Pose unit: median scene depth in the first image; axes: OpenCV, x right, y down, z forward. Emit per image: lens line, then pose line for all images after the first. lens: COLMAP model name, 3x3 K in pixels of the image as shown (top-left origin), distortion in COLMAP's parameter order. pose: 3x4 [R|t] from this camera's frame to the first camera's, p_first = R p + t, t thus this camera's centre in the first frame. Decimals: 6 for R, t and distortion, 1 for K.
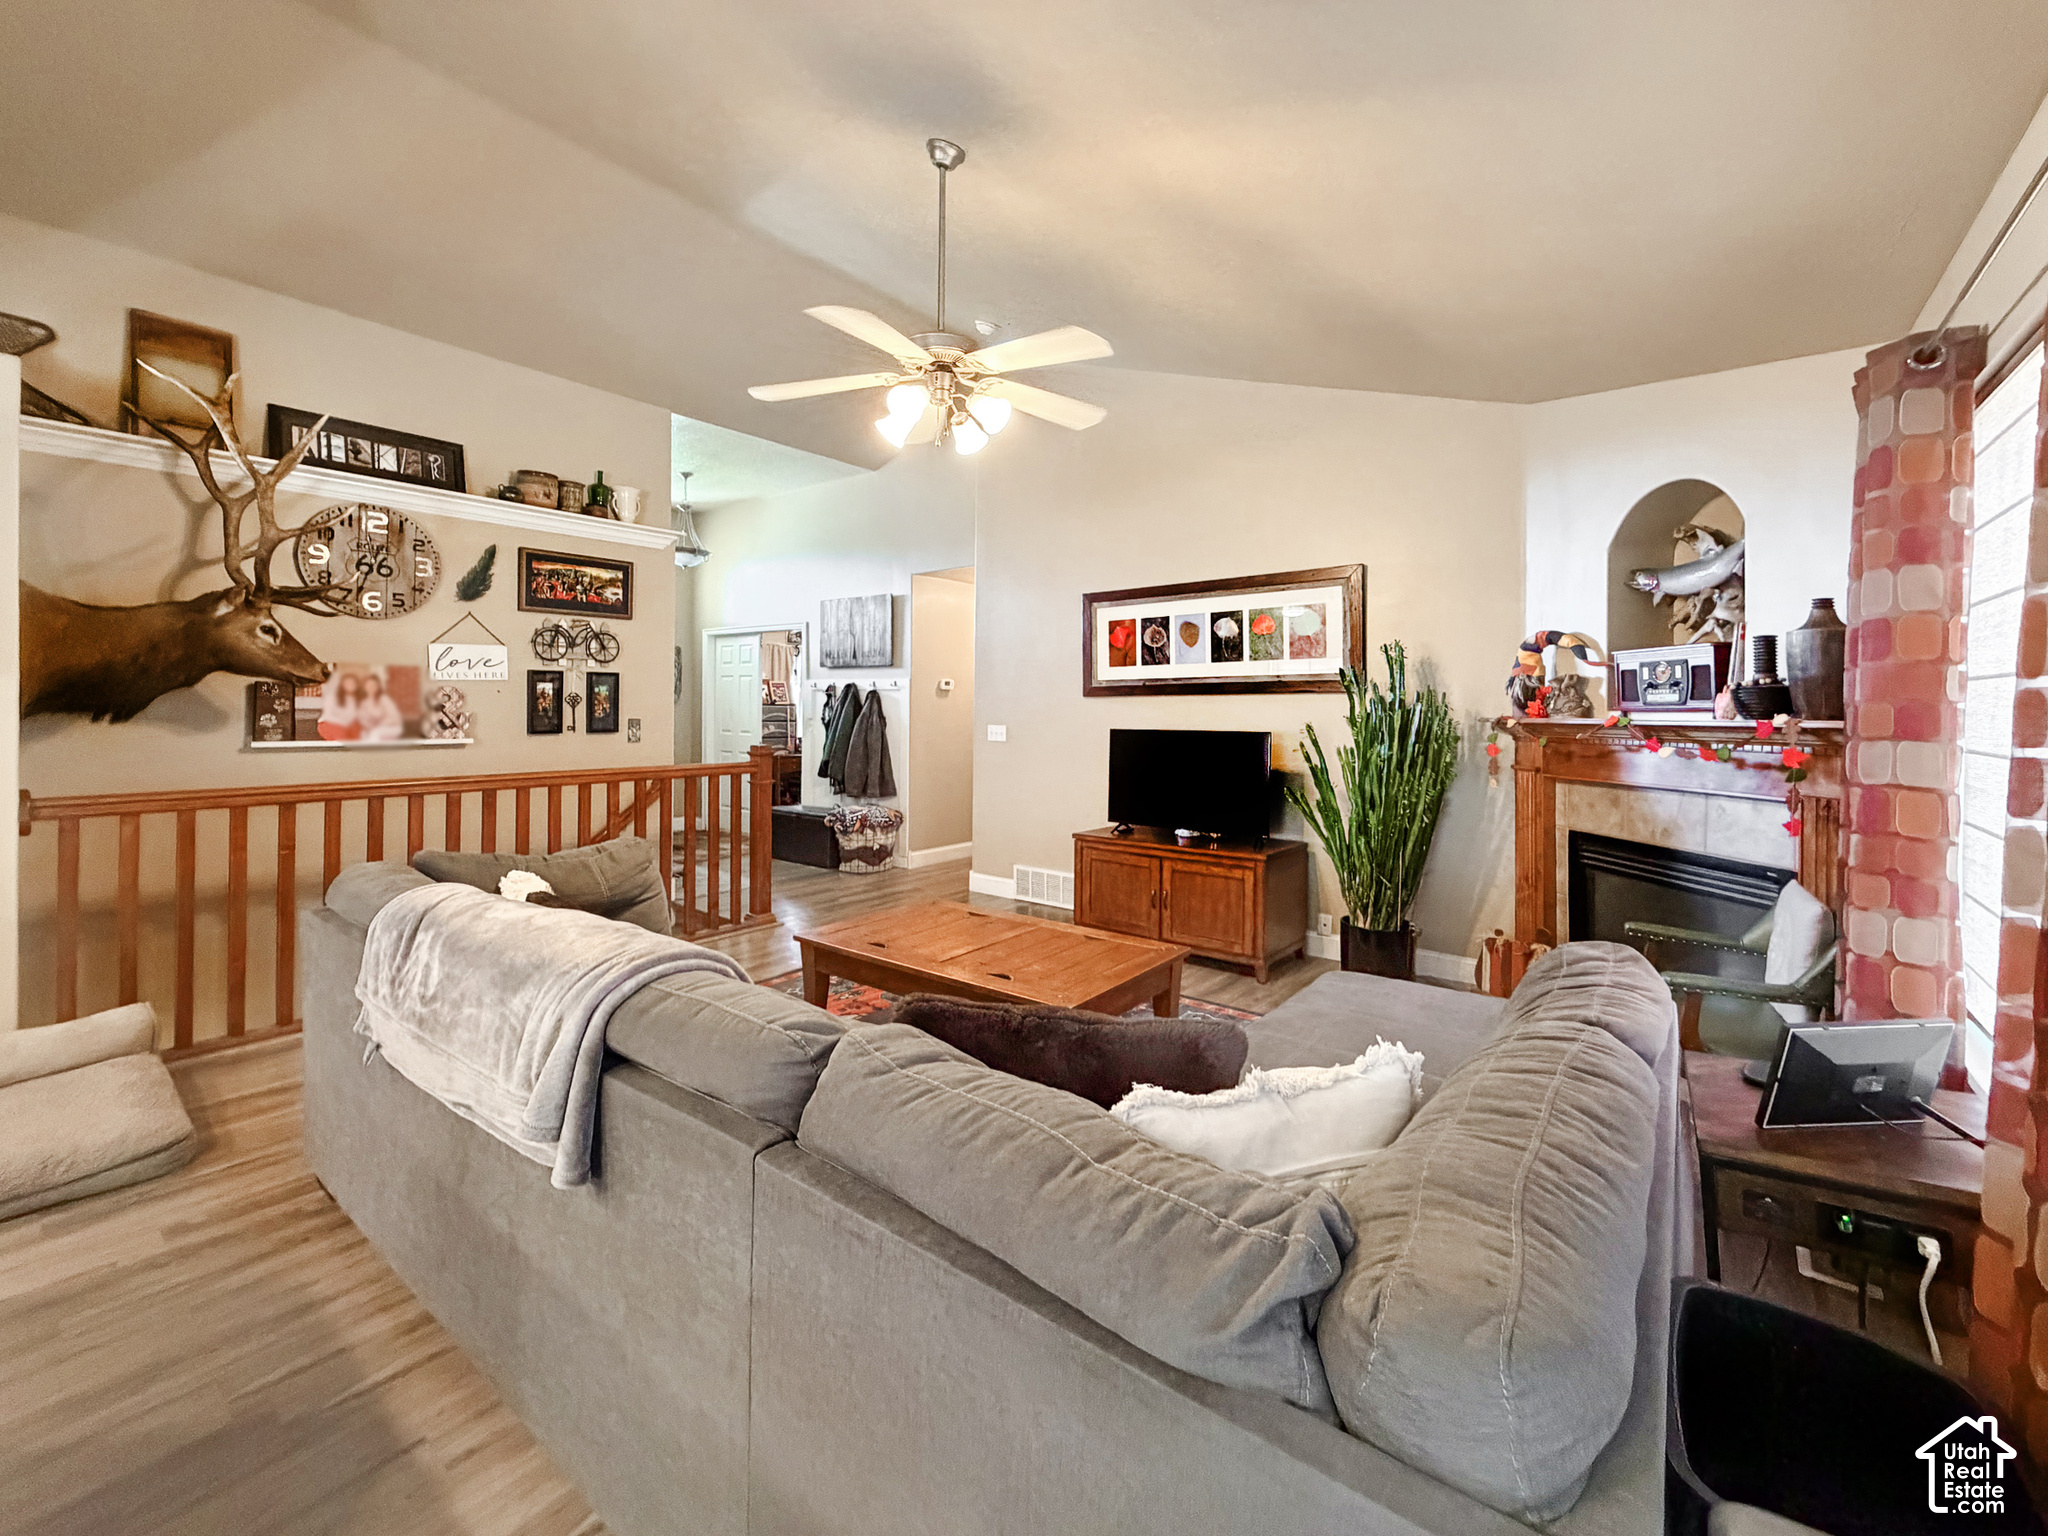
lens RADIAL K [[818.8, 0, 1042.1], [0, 818.8, 708.5], [0, 0, 1]] dist [0.002743, -0.000652]
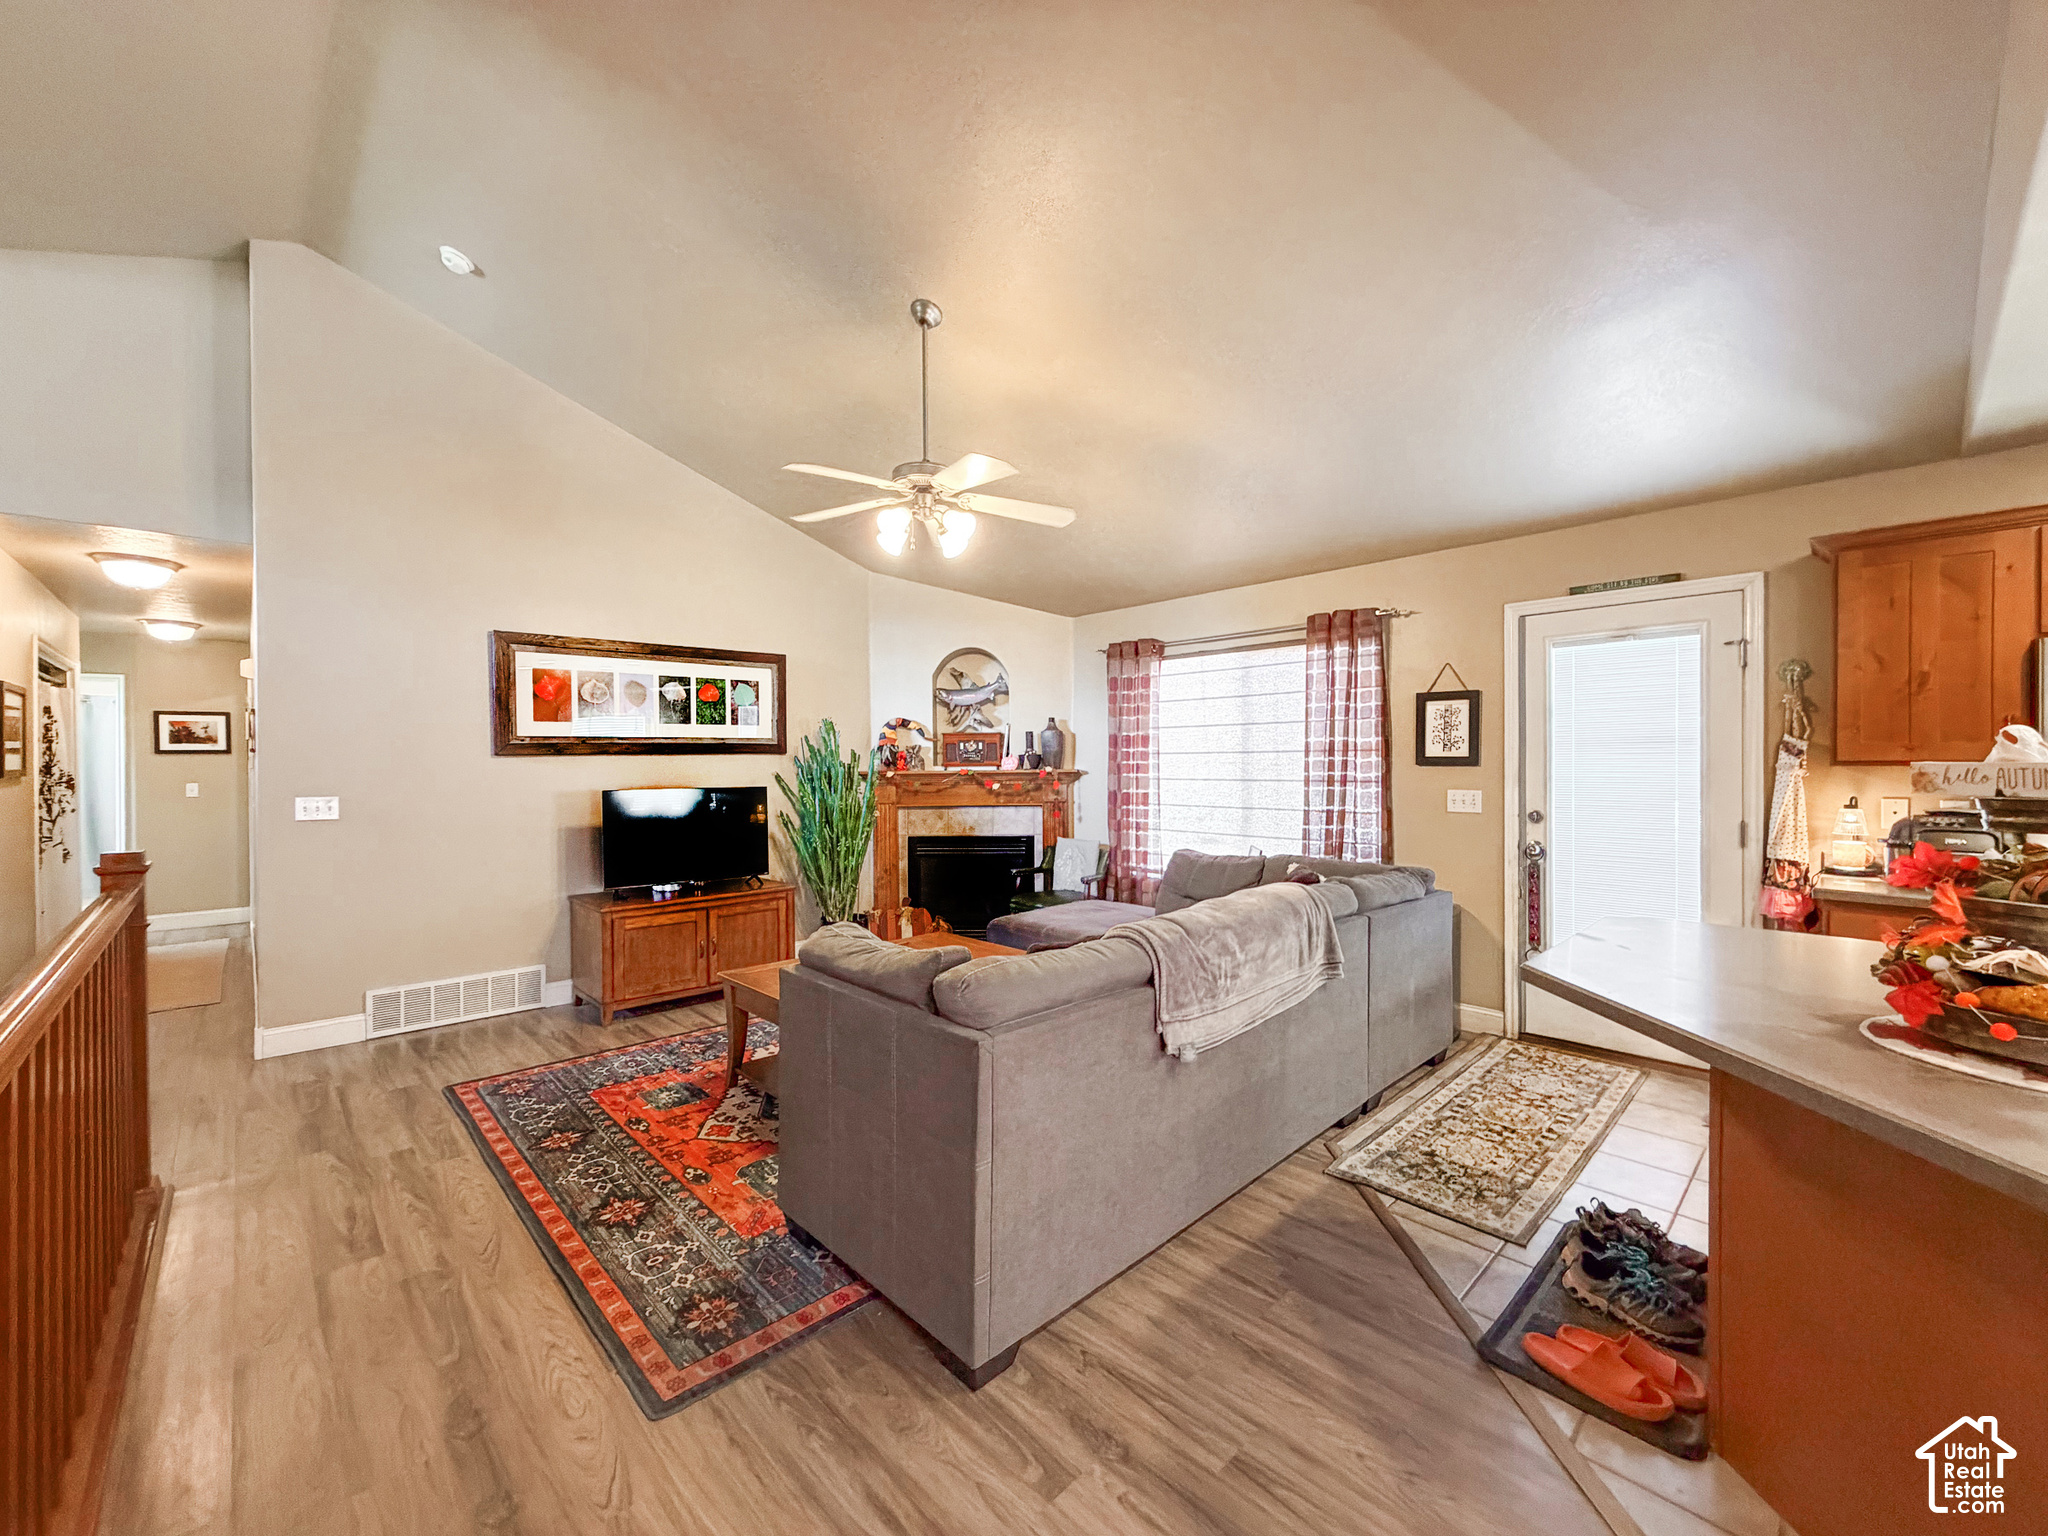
lens RADIAL K [[818.8, 0, 1015.3], [0, 818.8, 767.4], [0, 0, 1]] dist [0.002743, -0.000652]
pose [[0.183765, -0.014091, 0.982869, -0.694945], [0.004467, 0.999899, 0.013500, -0.011098], [-0.982960, 0.001910, 0.183809, 0.344438]]
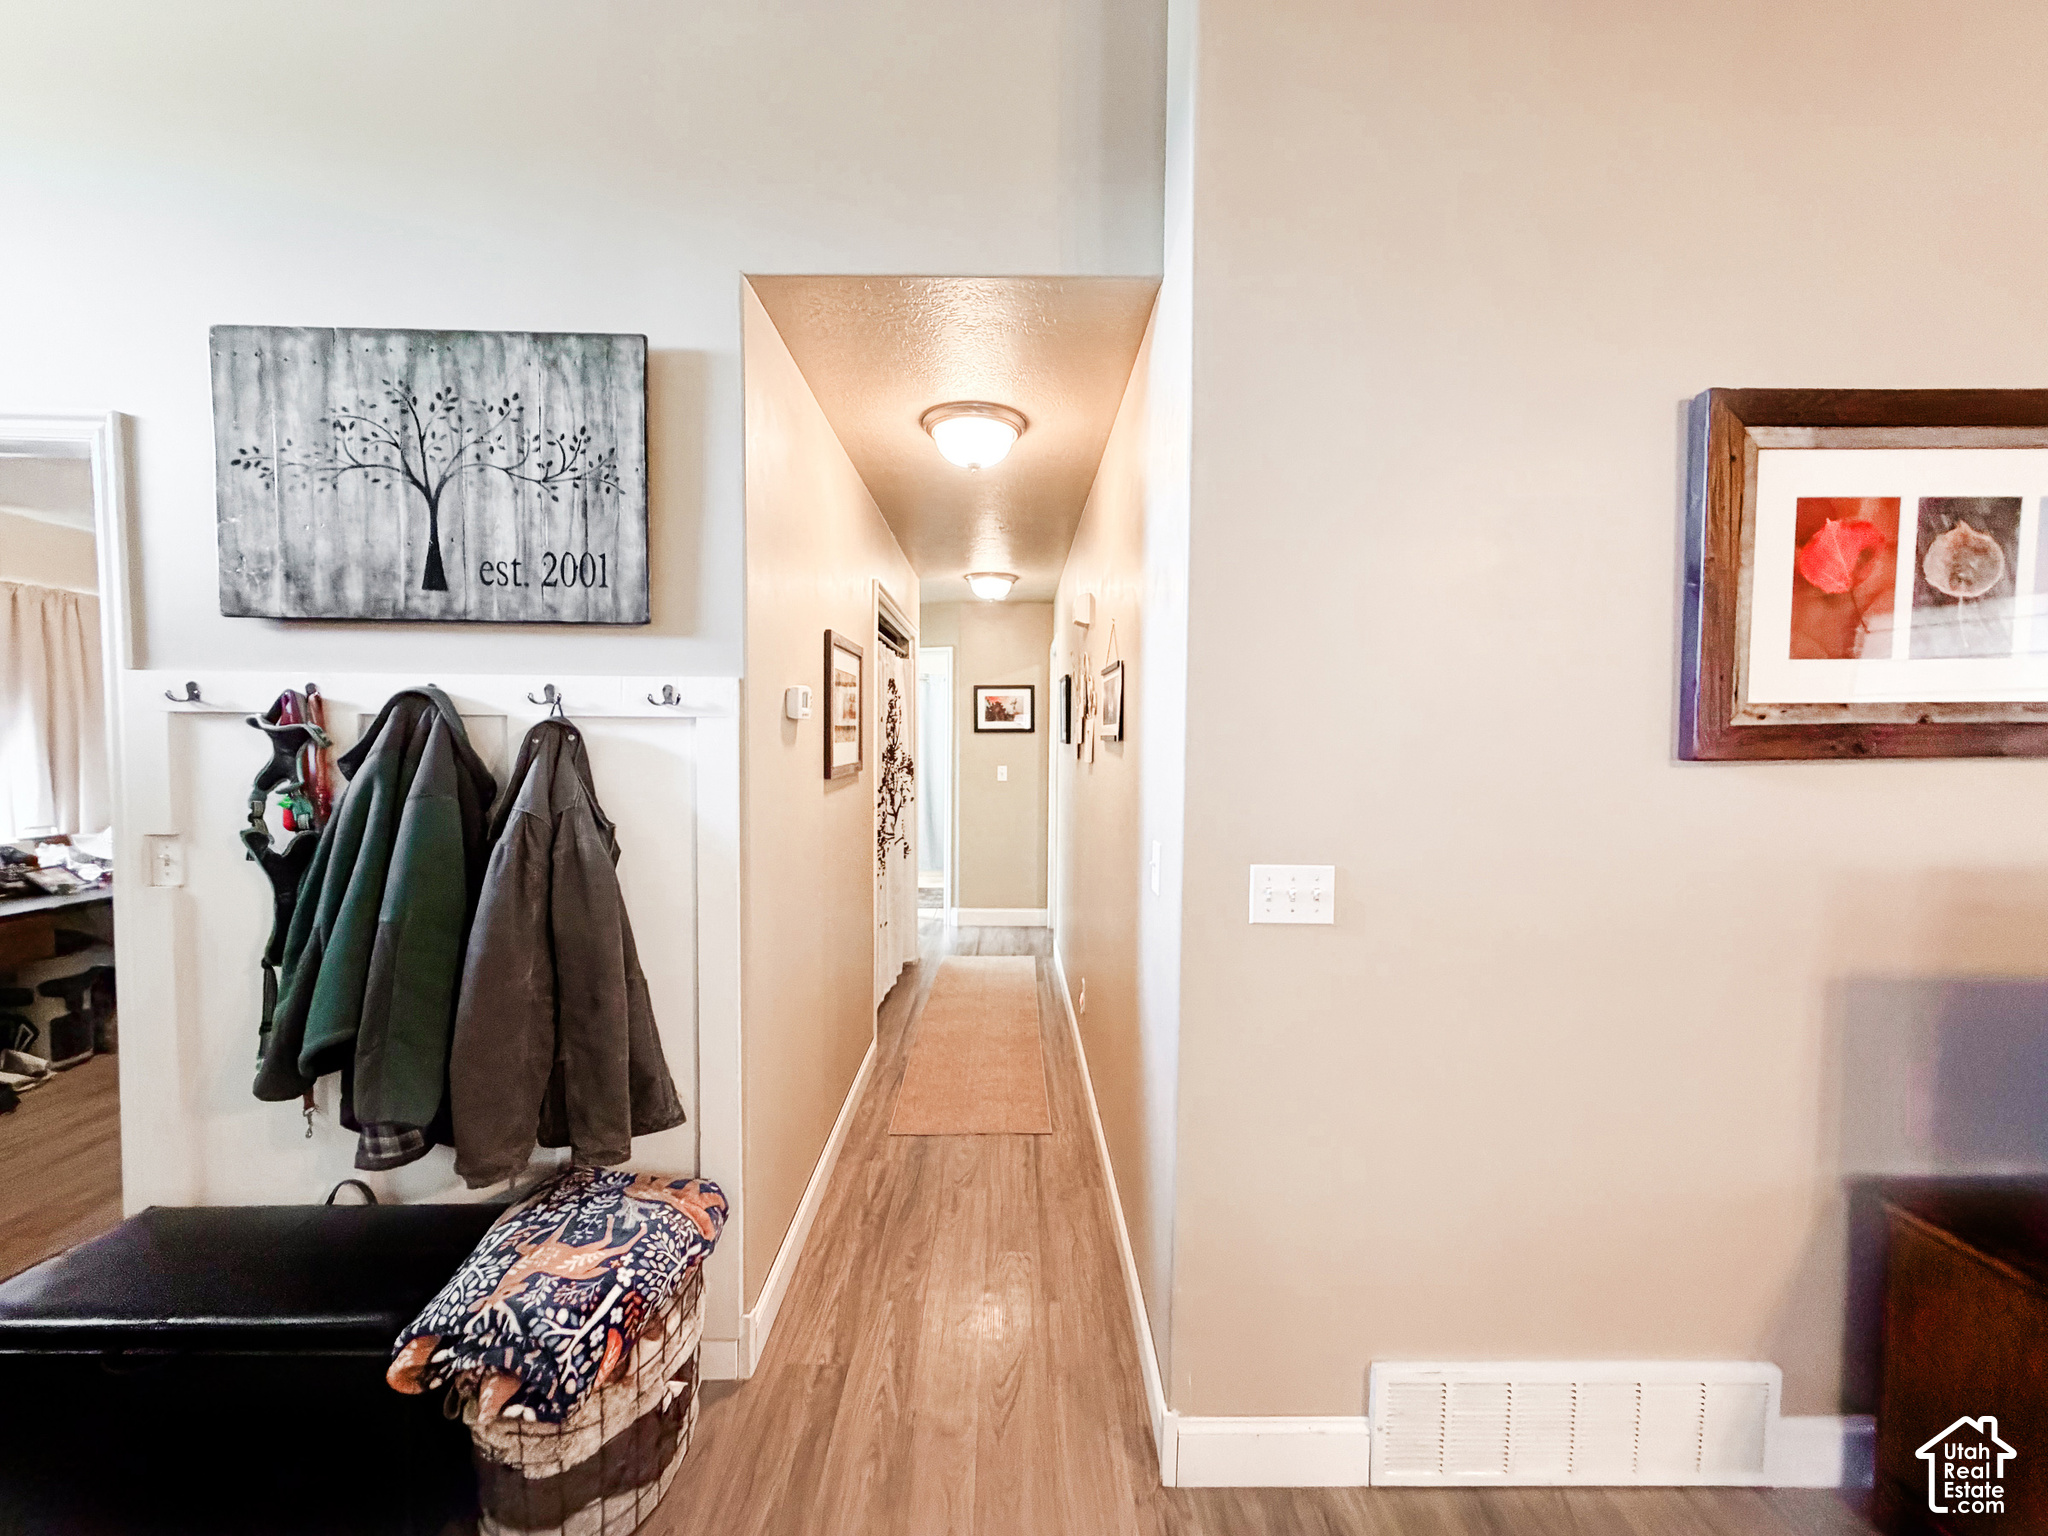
lens RADIAL K [[818.8, 0, 1013.9], [0, 818.8, 776.0], [0, 0, 1]] dist [0.002743, -0.000652]
pose [[0.802707, -0.033281, 0.595445, -0.322499], [-0.000330, 0.998417, 0.056249, -0.025565], [-0.596374, -0.045348, 0.801425, 0.946890]]
